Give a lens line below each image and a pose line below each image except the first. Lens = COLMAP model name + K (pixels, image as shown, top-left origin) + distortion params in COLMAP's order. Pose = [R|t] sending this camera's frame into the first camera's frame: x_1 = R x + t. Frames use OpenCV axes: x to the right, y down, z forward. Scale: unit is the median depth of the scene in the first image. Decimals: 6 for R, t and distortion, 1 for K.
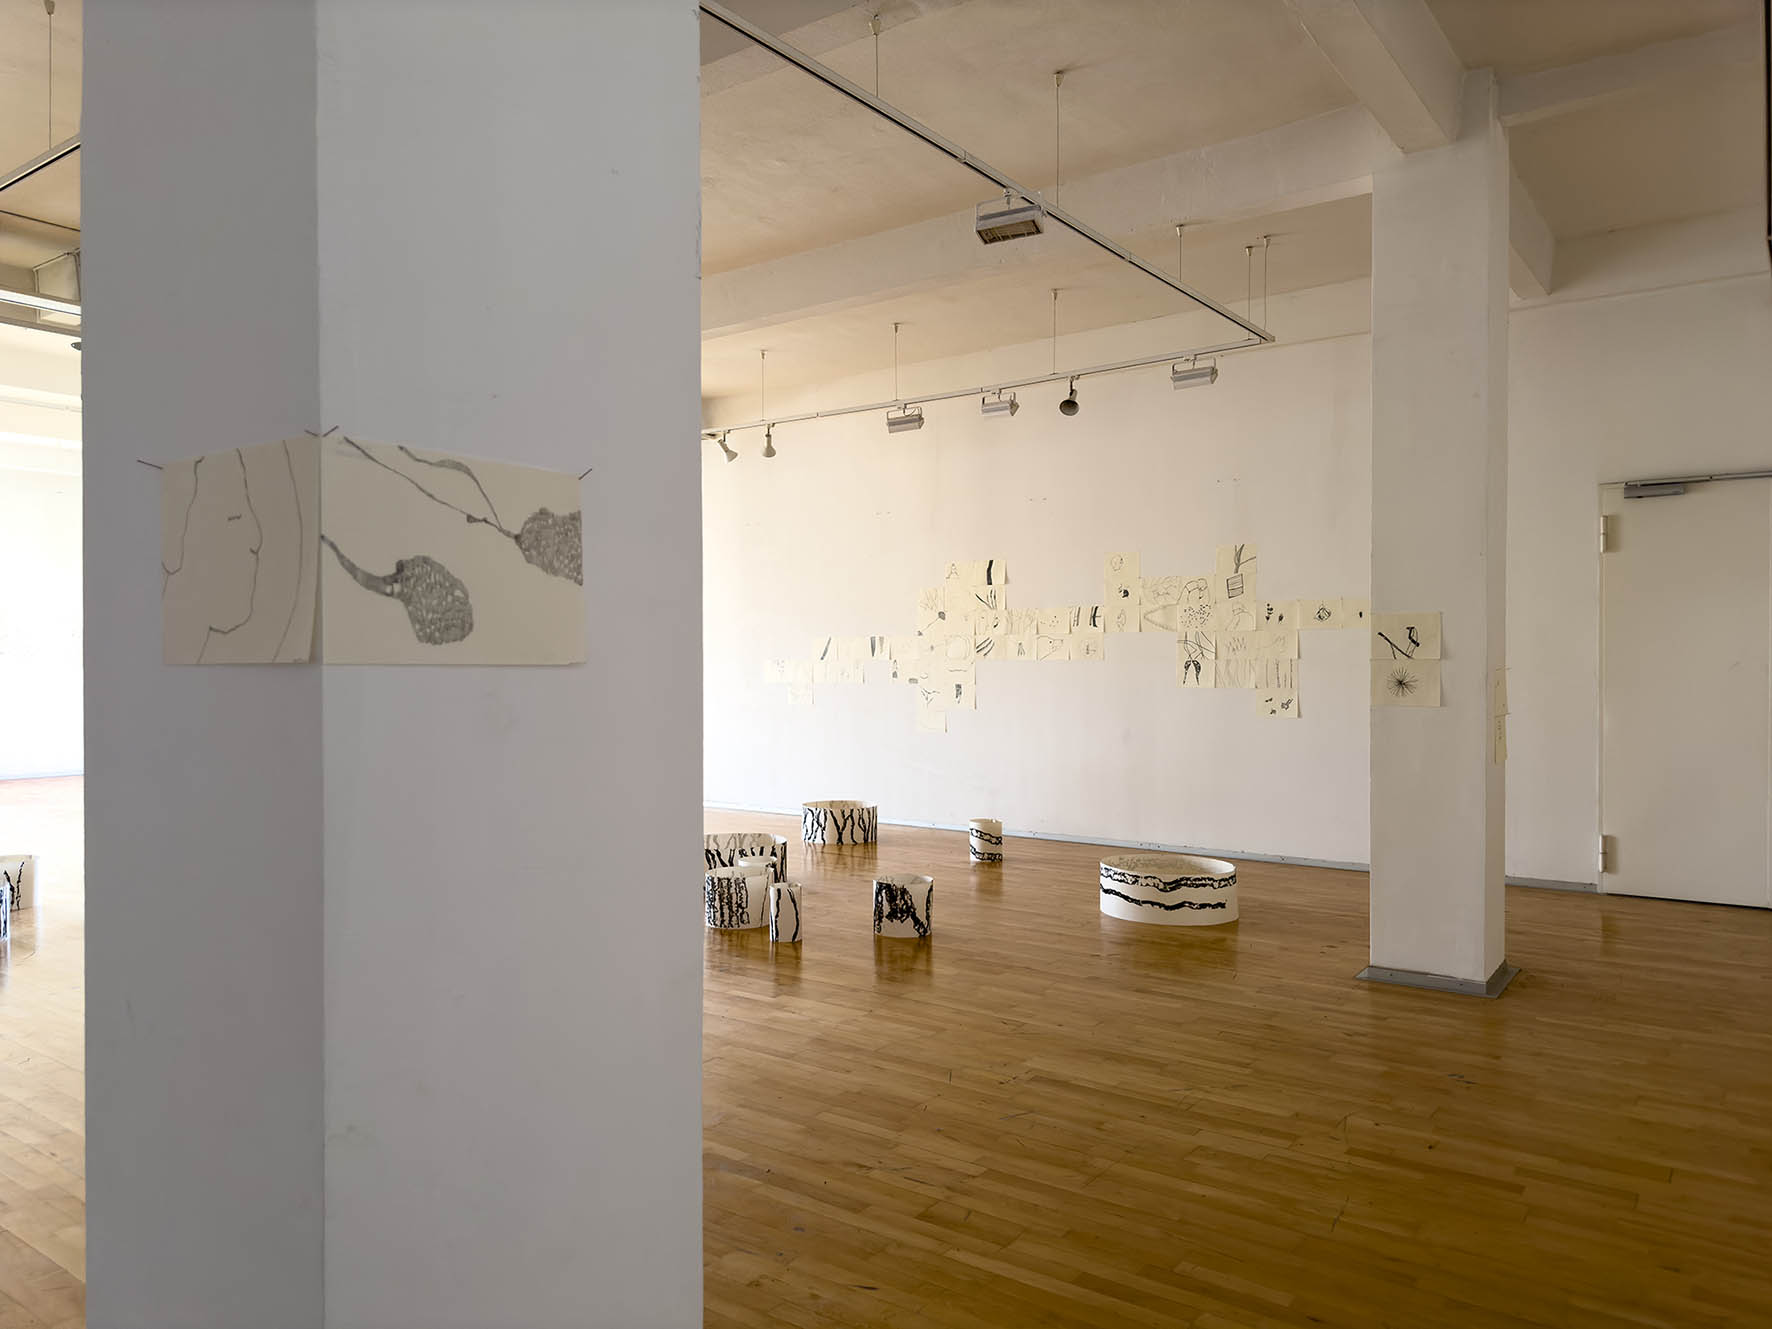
lens RADIAL K [[1313.2, 0, 835.6], [0, 1313.2, 669.8], [0, 0, 1]] dist [0.164976, -0.214619]
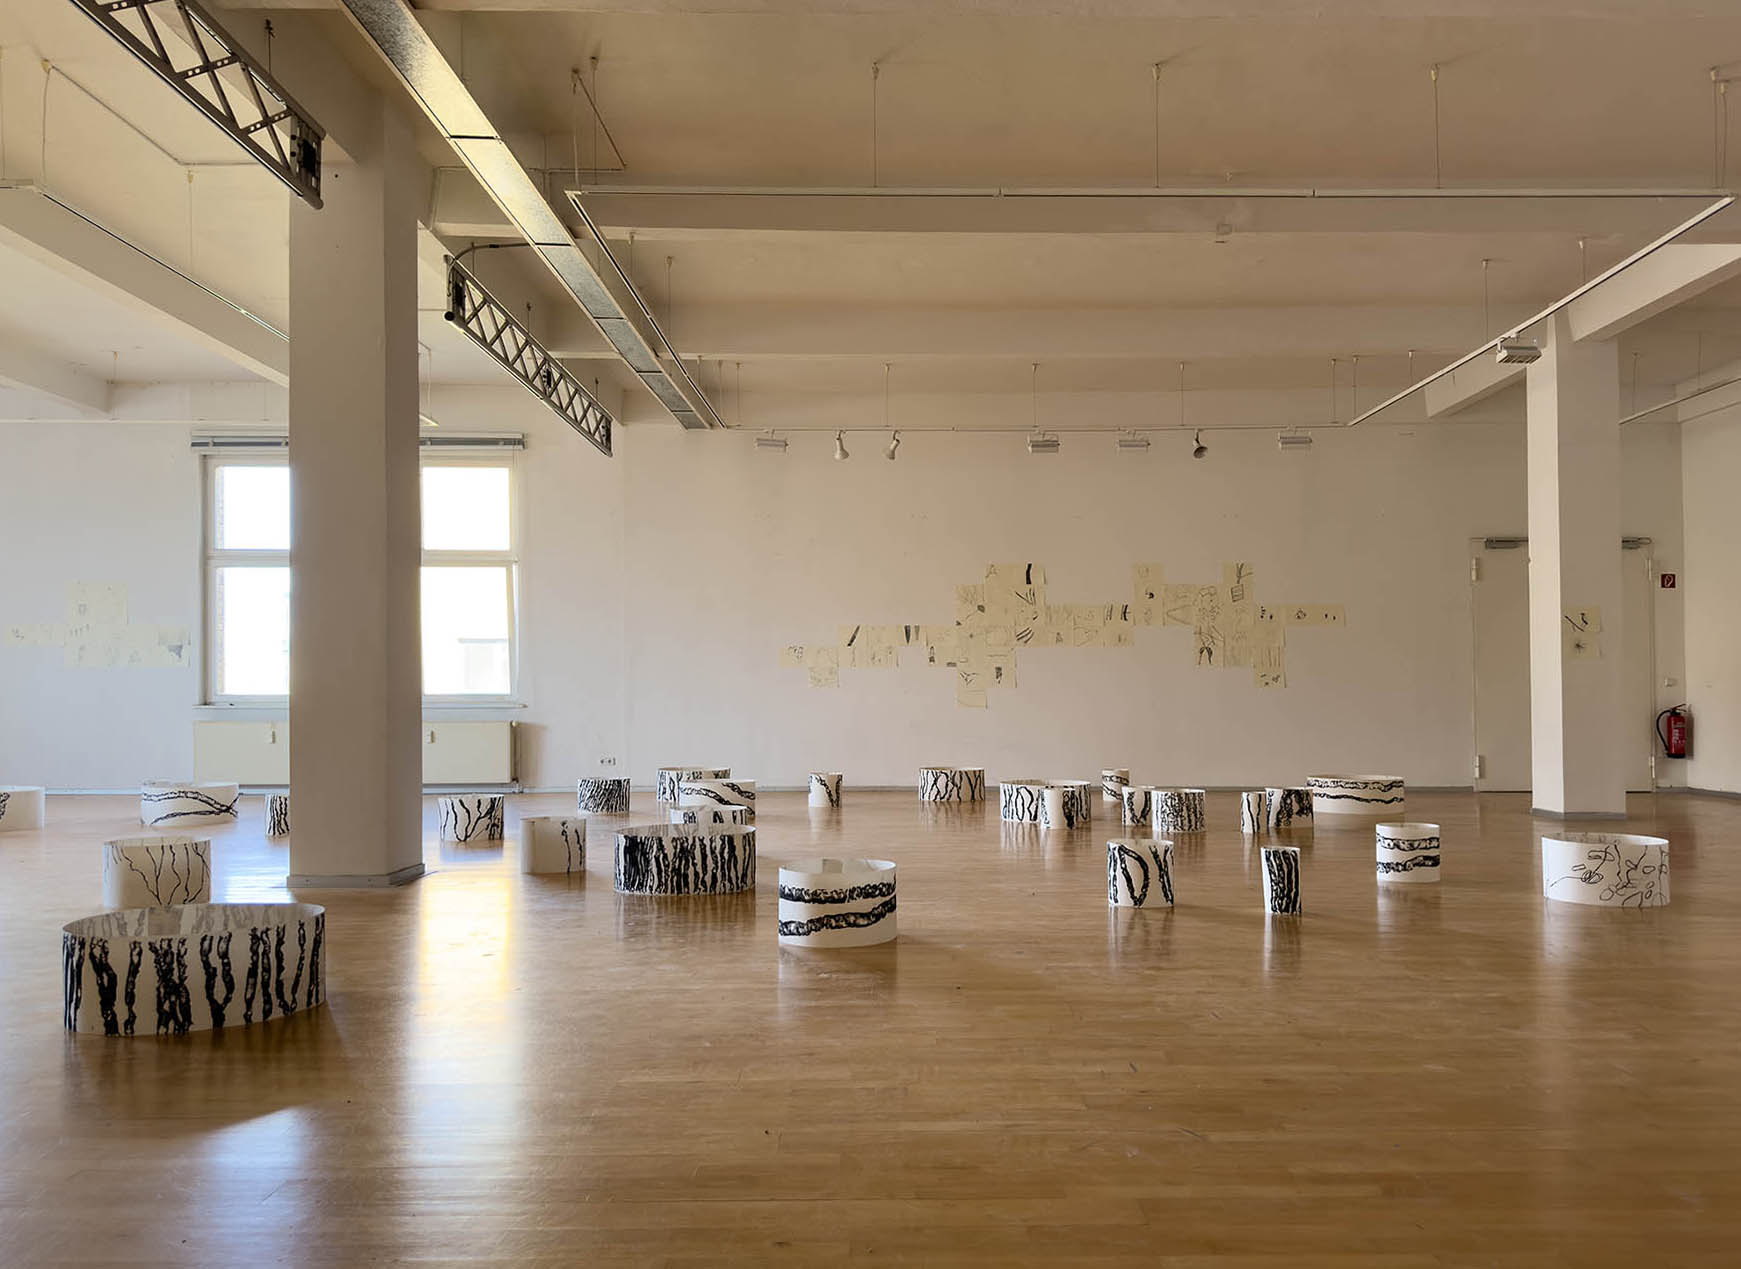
lens RADIAL K [[1425.1, 0, 935.9], [0, 1425.1, 670.7], [0, 0, 1]] dist [0.173123, -0.001292]
pose [[0.773218, 0.015362, 0.633955, -0.859610], [0.003266, 0.999597, -0.028205, 0.056580], [-0.634132, 0.023879, 0.772856, 0.051365]]
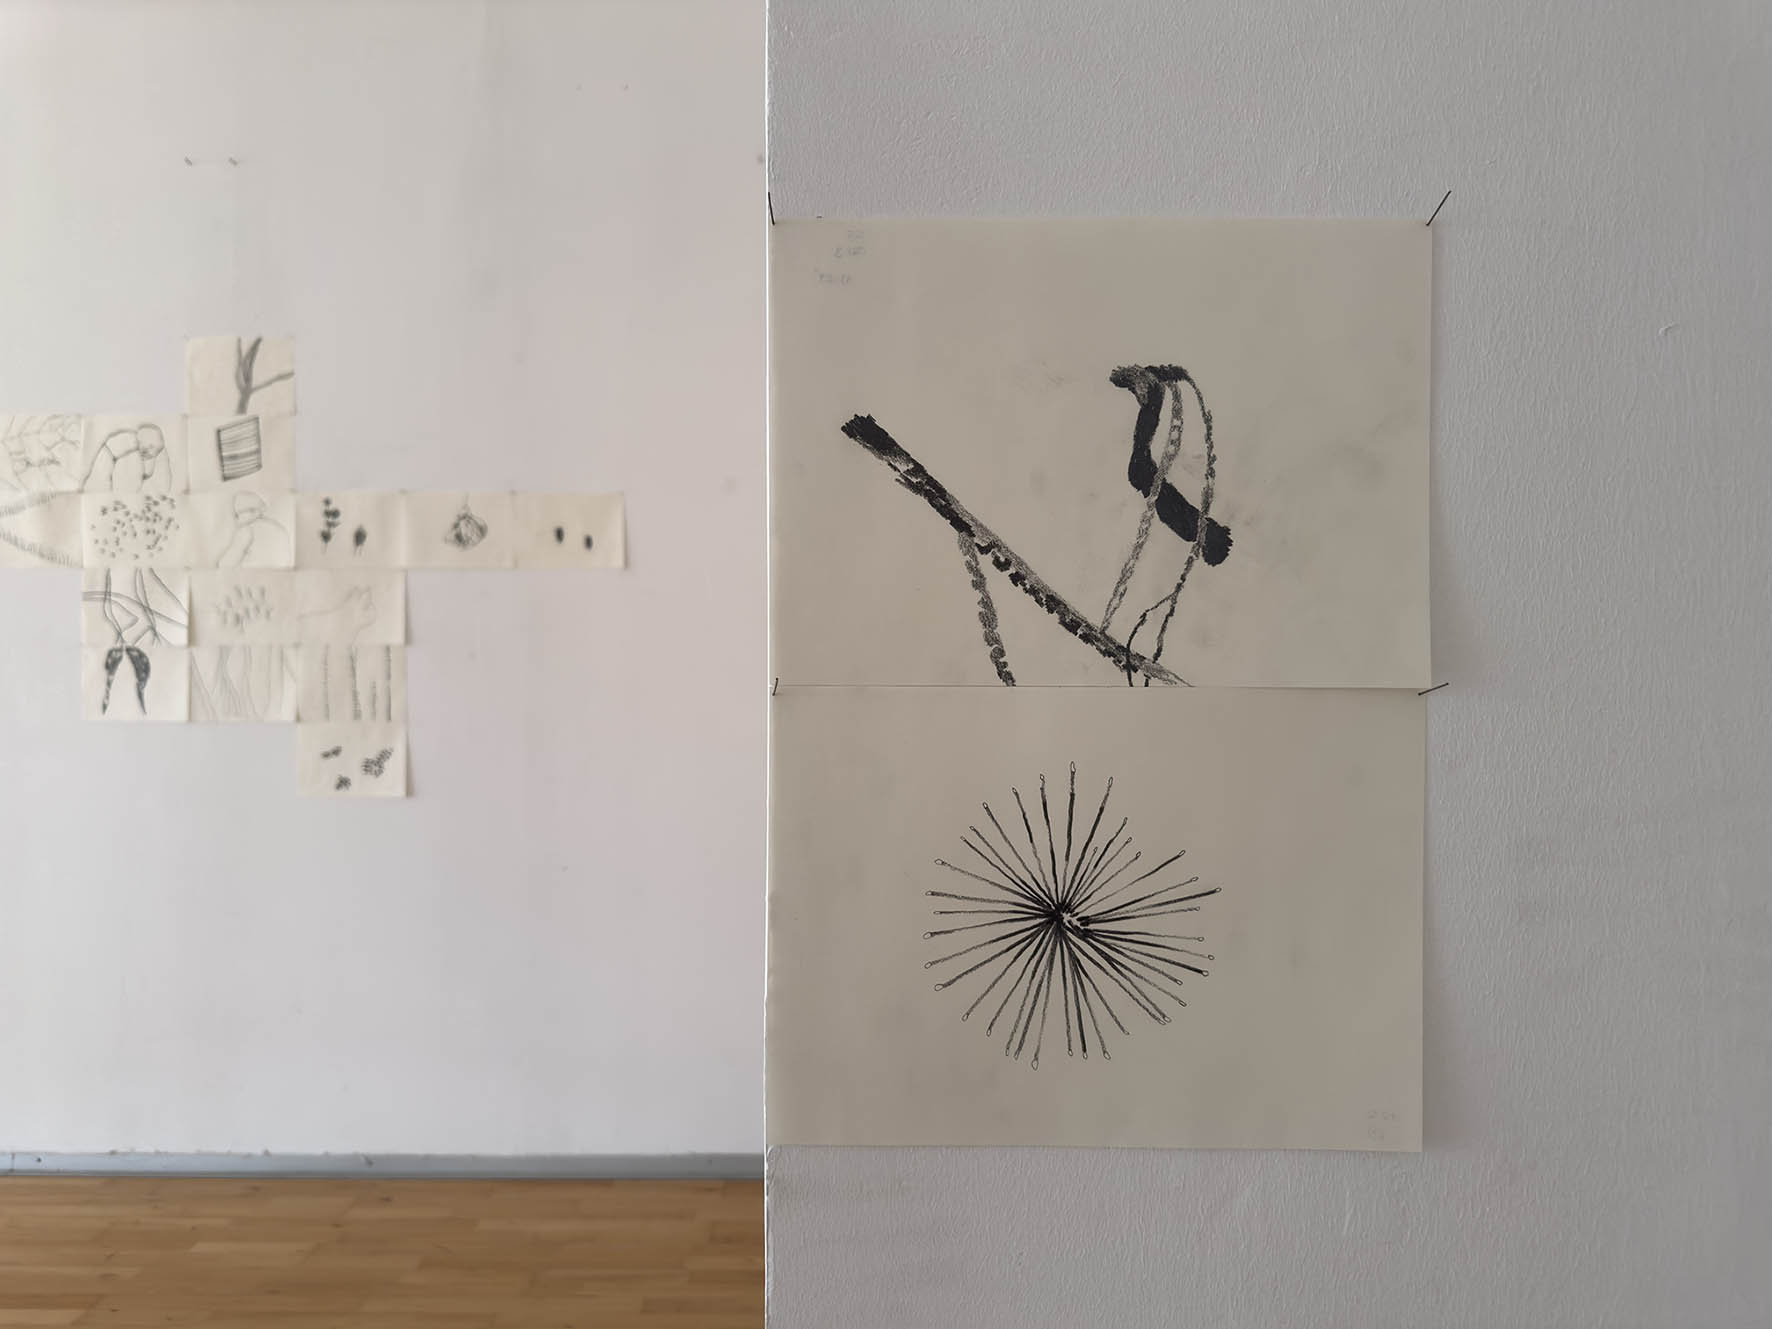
lens RADIAL K [[1313.2, 0, 835.6], [0, 1313.2, 669.8], [0, 0, 1]] dist [0.164976, -0.214619]
pose [[0.825775, -0.009383, 0.563921, 0.219460], [0.000619, 0.999876, 0.015730, -0.006656], [-0.563999, -0.012641, 0.825679, 0.579420]]
